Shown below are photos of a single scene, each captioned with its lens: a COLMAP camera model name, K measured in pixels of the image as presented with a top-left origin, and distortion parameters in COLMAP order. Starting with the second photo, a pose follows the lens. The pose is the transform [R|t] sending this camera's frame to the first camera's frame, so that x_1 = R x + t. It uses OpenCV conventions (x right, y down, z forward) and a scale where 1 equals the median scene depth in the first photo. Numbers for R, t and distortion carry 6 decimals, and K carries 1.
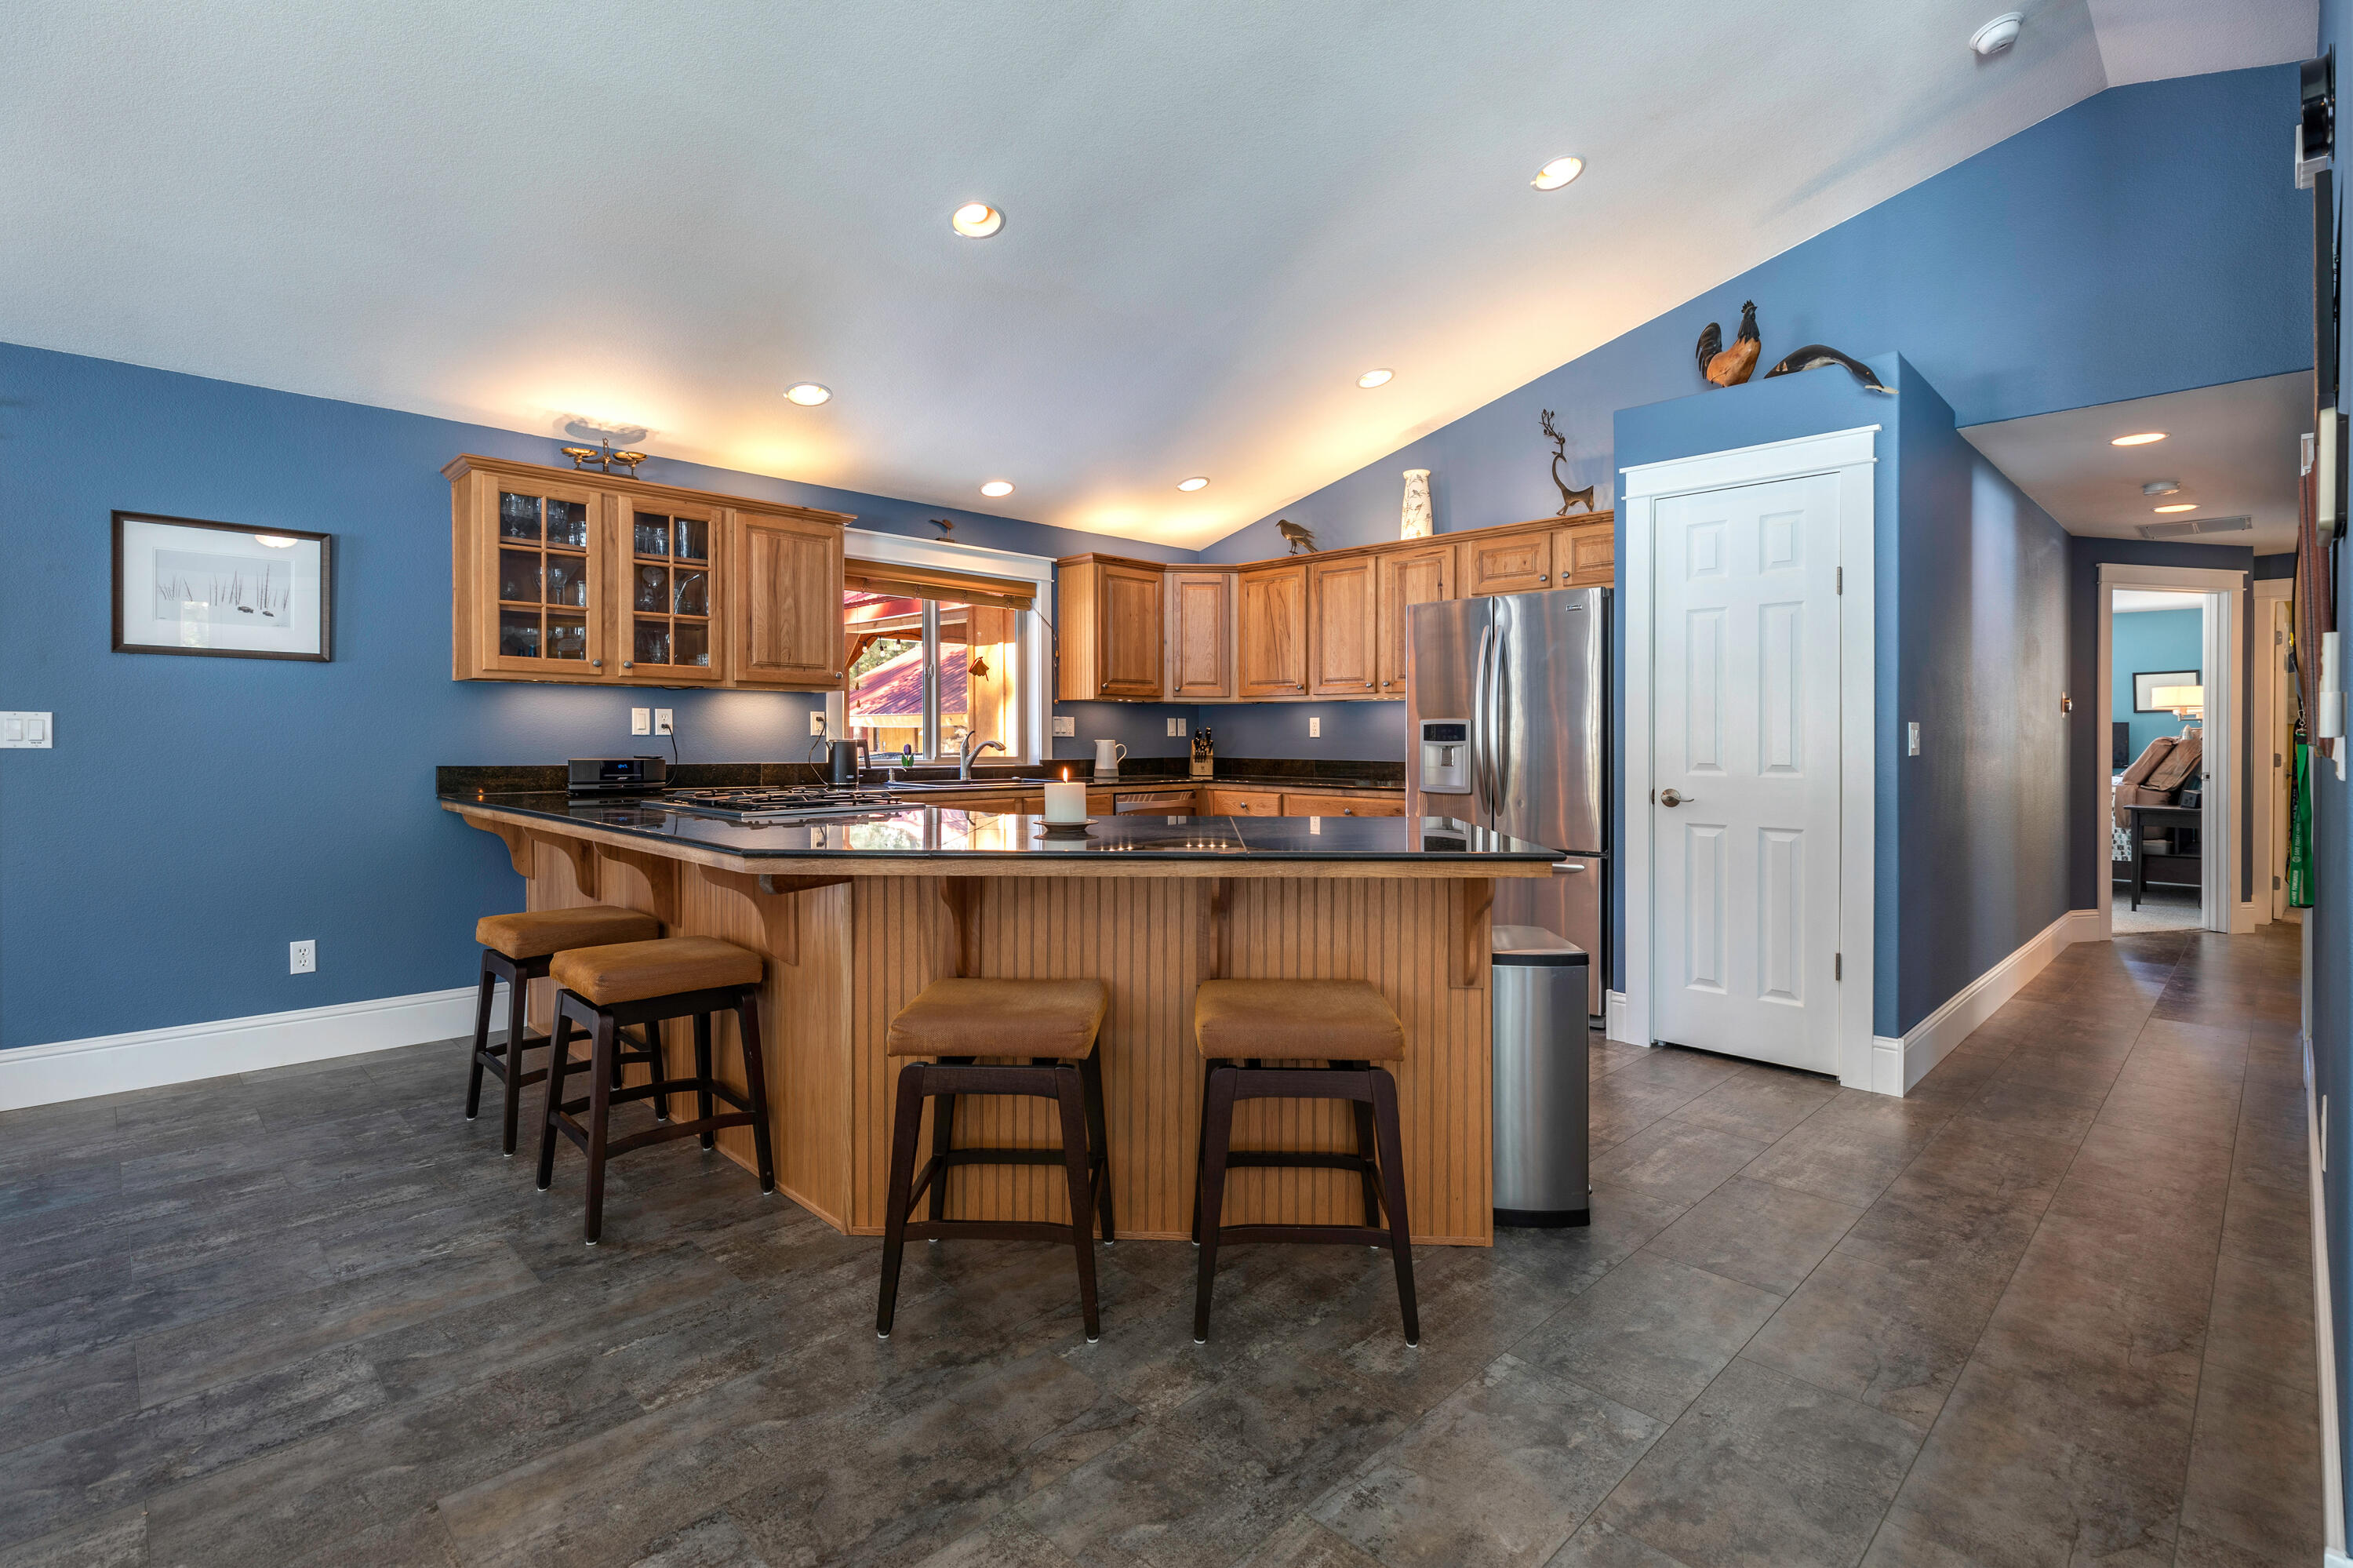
lens RADIAL K [[1101.3, 0, 1170.9], [0, 1101.3, 737.6], [0, 0, 1]] dist [0.004688, 0.000722]
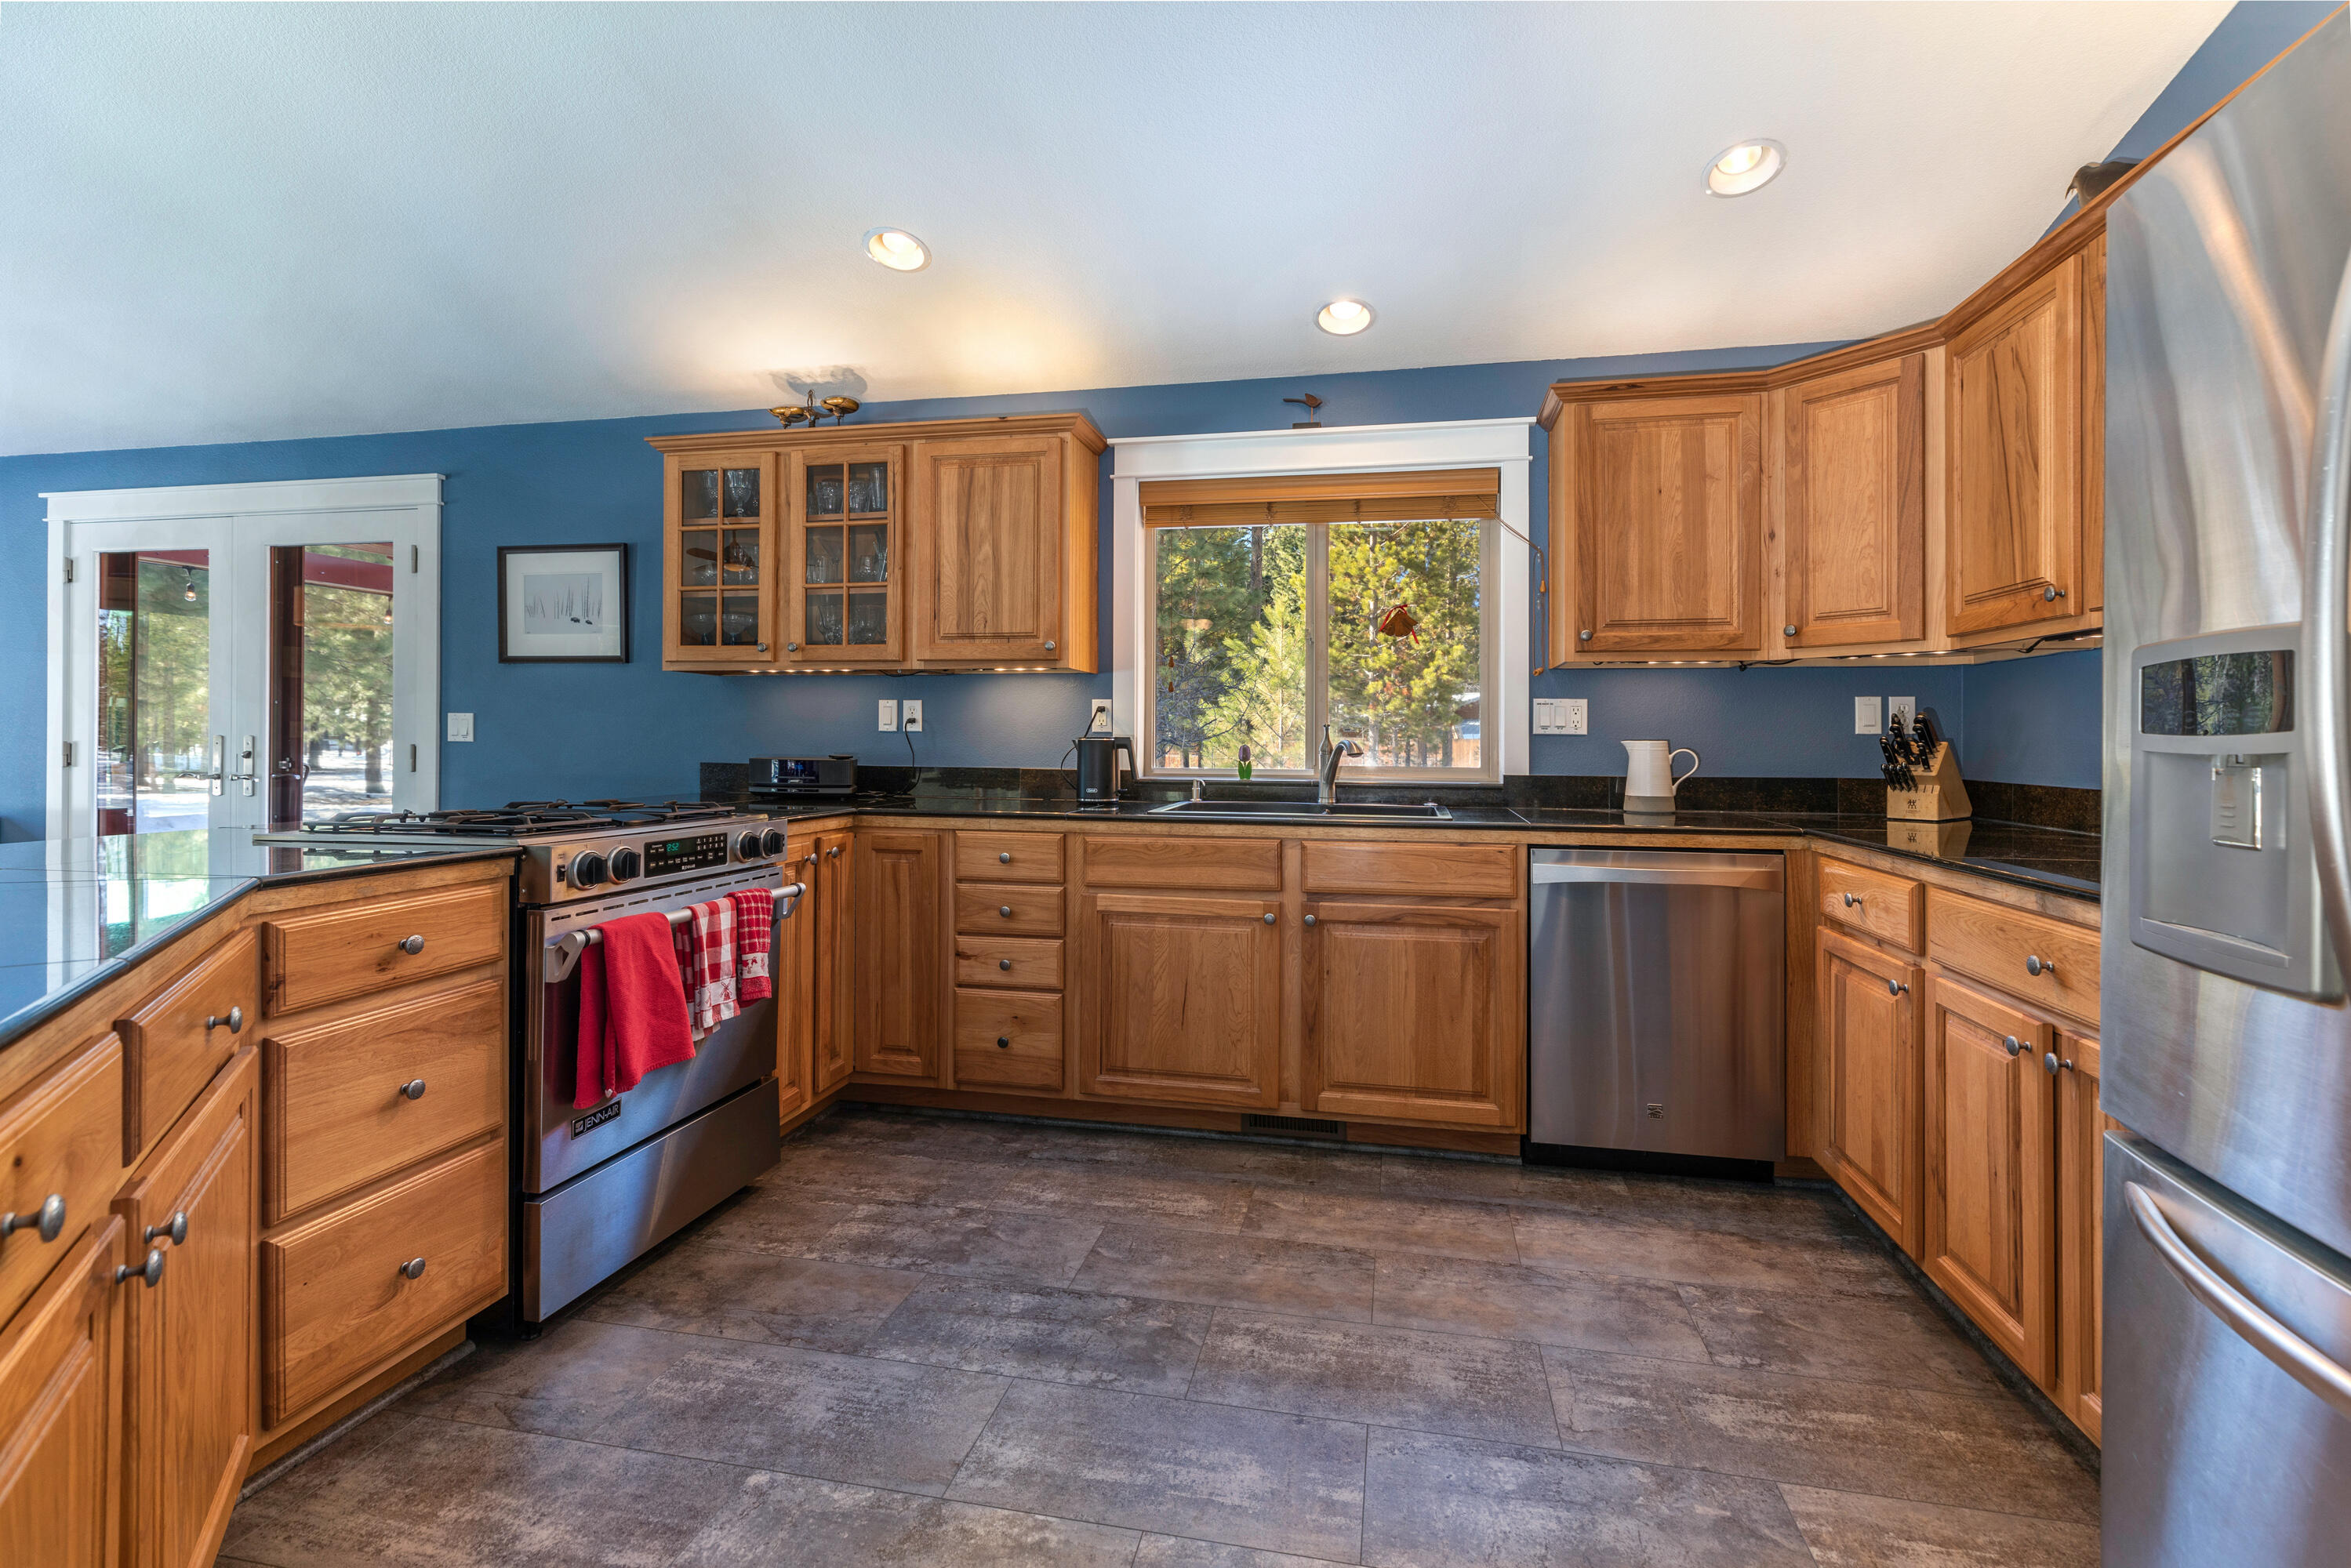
lens RADIAL K [[1100.2, 0, 1169.9], [0, 1100.2, 737.7], [0, 0, 1]] dist [0.004688, 0.000722]
pose [[0.546419, -0.004466, -0.837500, 0.360024], [-0.004947, 0.999951, -0.008560, 0.008719], [0.837497, 0.008821, 0.546370, 0.747162]]
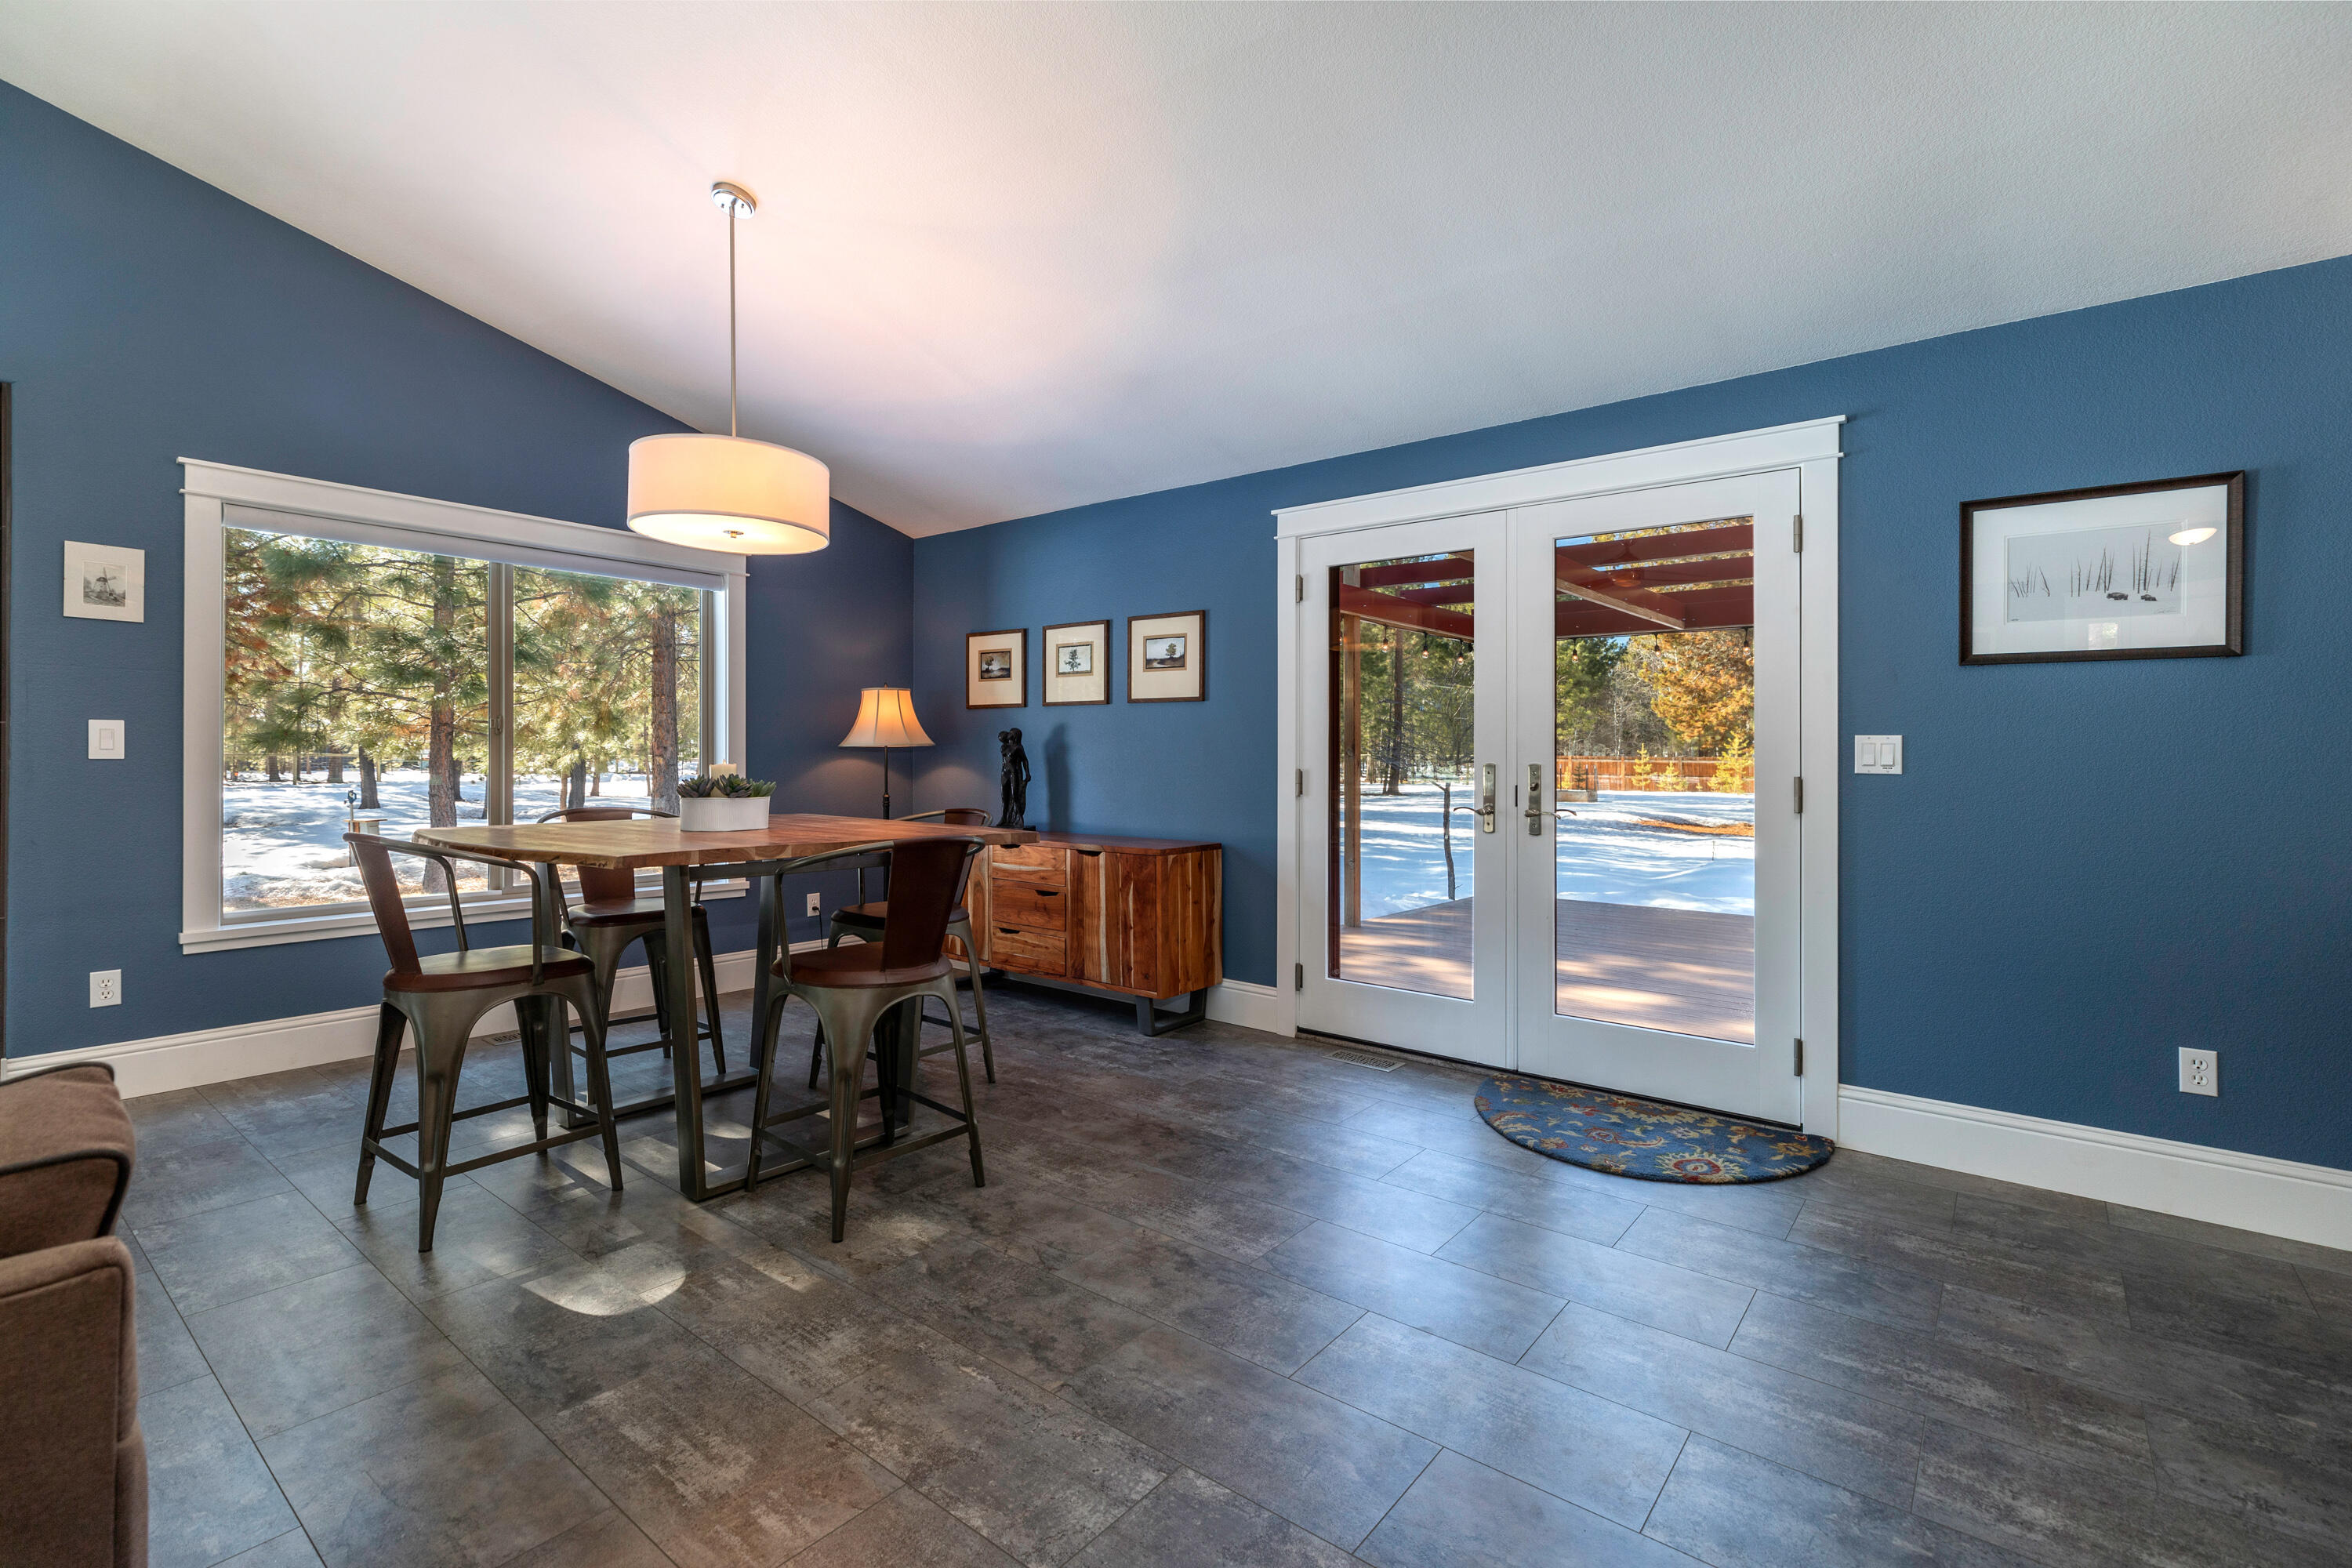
lens RADIAL K [[1050.5, 0, 1176.6], [0, 1050.5, 757.0], [0, 0, 1]] dist [0.001908, 0.000445]
pose [[0.115414, -0.001796, -0.993316, -0.159193], [-0.006869, 0.999973, -0.002607, 0.001338], [0.993294, 0.007124, 0.115398, 0.226975]]
